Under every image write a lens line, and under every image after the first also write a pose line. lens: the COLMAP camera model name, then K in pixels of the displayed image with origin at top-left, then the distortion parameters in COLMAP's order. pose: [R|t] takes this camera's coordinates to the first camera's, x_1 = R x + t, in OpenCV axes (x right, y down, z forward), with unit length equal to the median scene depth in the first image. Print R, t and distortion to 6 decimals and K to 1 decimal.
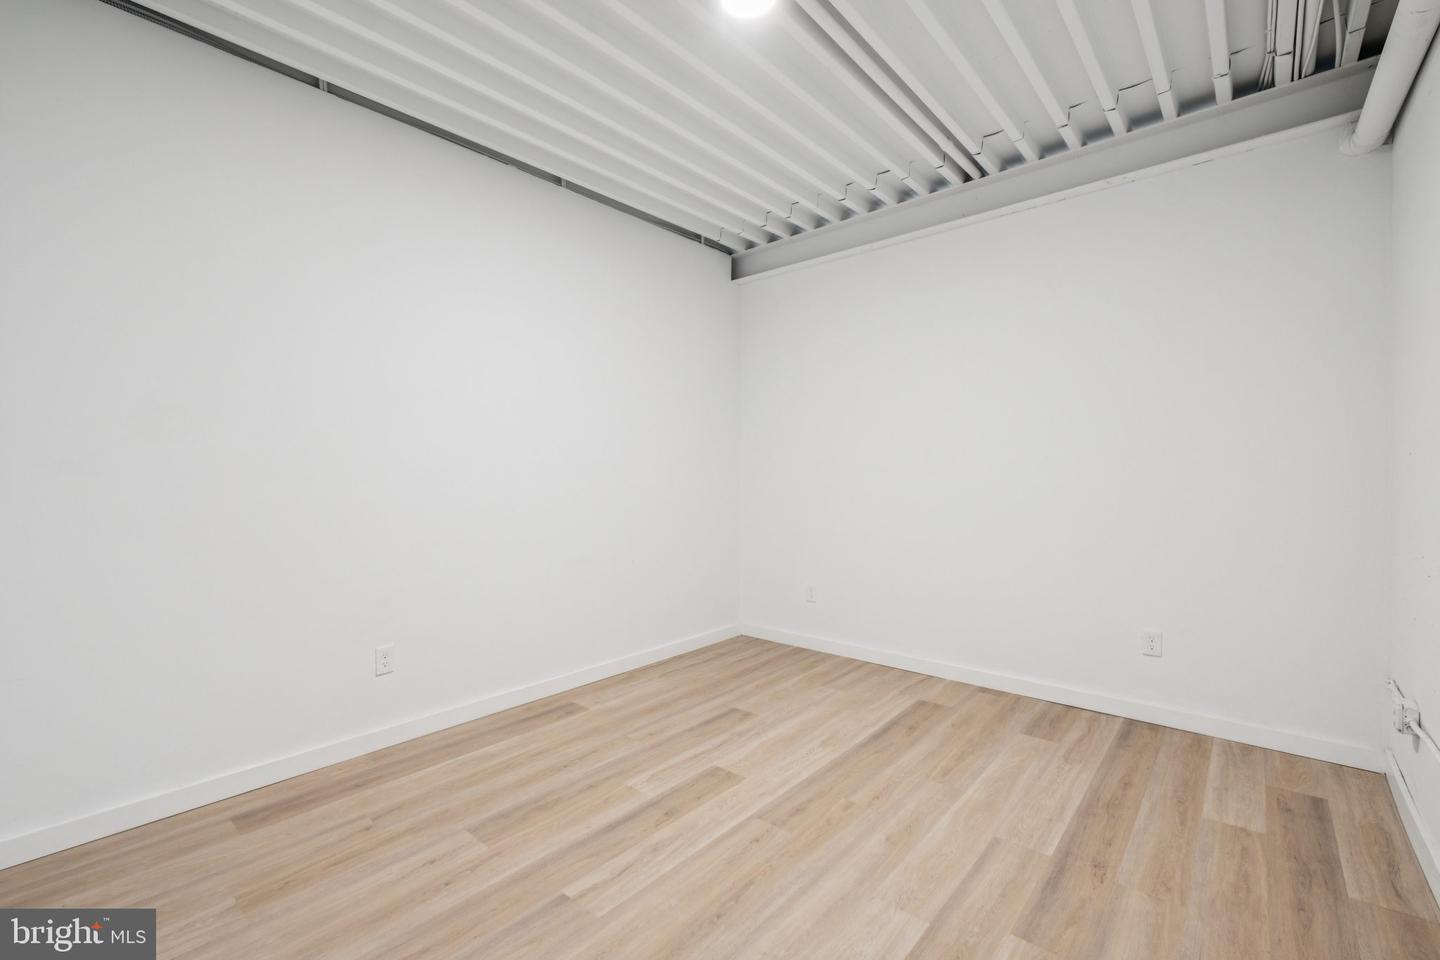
lens RADIAL K [[634.9, 0, 725.2], [0, 634.9, 476.8], [0, 0, 1]] dist [0.019104, -0.008262]
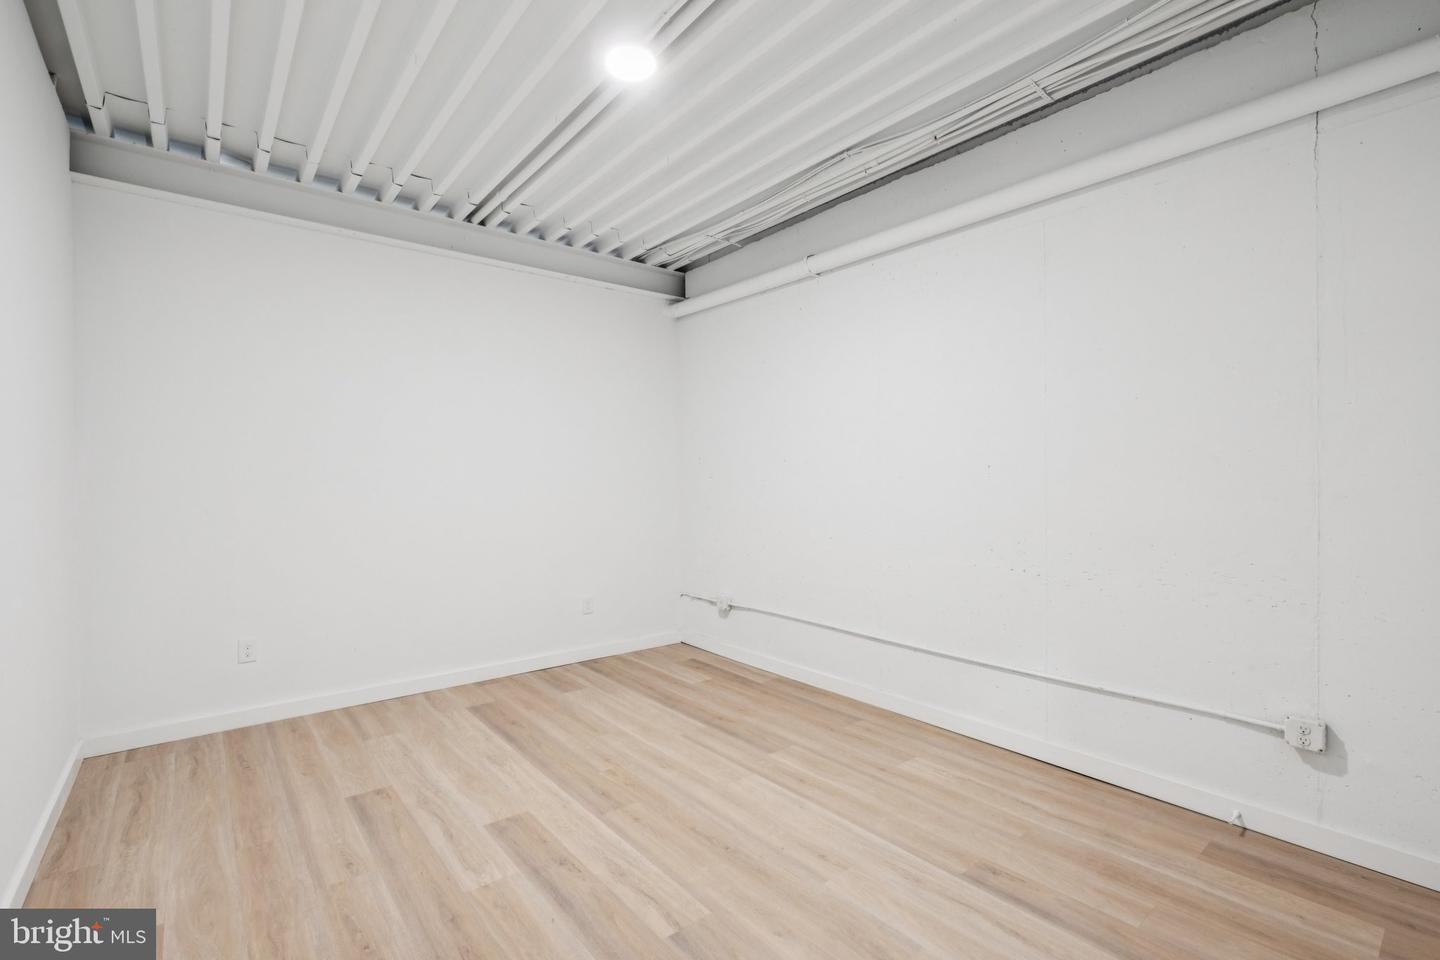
lens RADIAL K [[632.9, 0, 712.3], [0, 632.9, 478.9], [0, 0, 1]] dist [-0.002105, -0.000247]
pose [[0.188172, 0.009077, 0.982094, -0.774065], [0.012141, 0.999859, -0.011567, -0.005792], [-0.982061, 0.014100, 0.188035, 0.502505]]
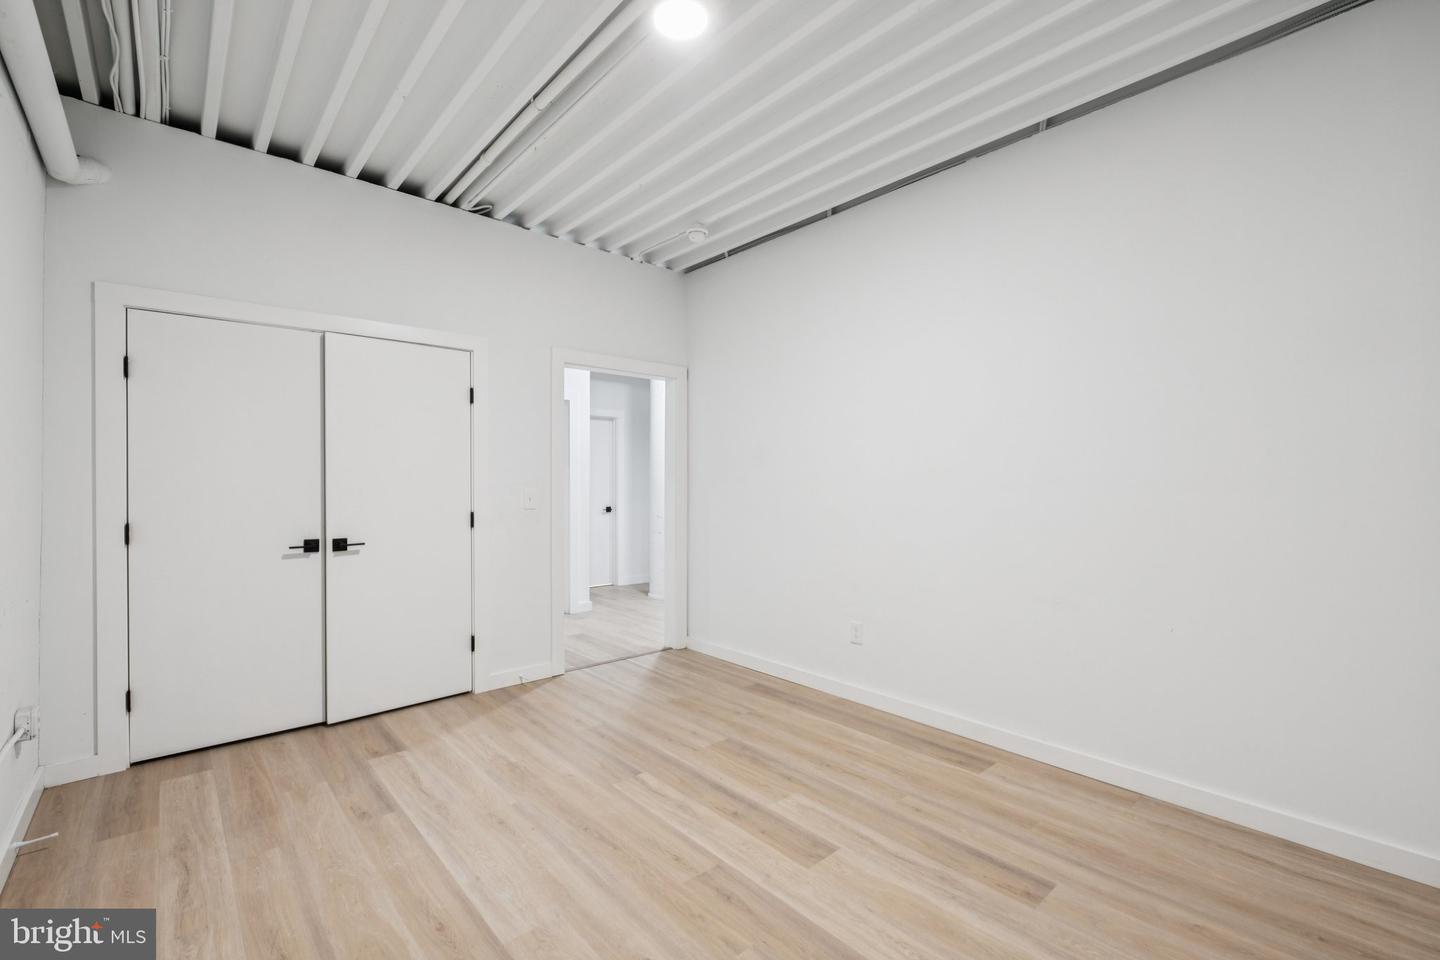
lens RADIAL K [[636.6, 0, 703.1], [0, 636.6, 482.5], [0, 0, 1]] dist [-0.000376, -0.000027]
pose [[-0.166416, -0.000996, -0.986055, 0.775573], [-0.010768, 0.999942, 0.000807, -0.010488], [0.985997, 0.010752, -0.166417, 0.916518]]
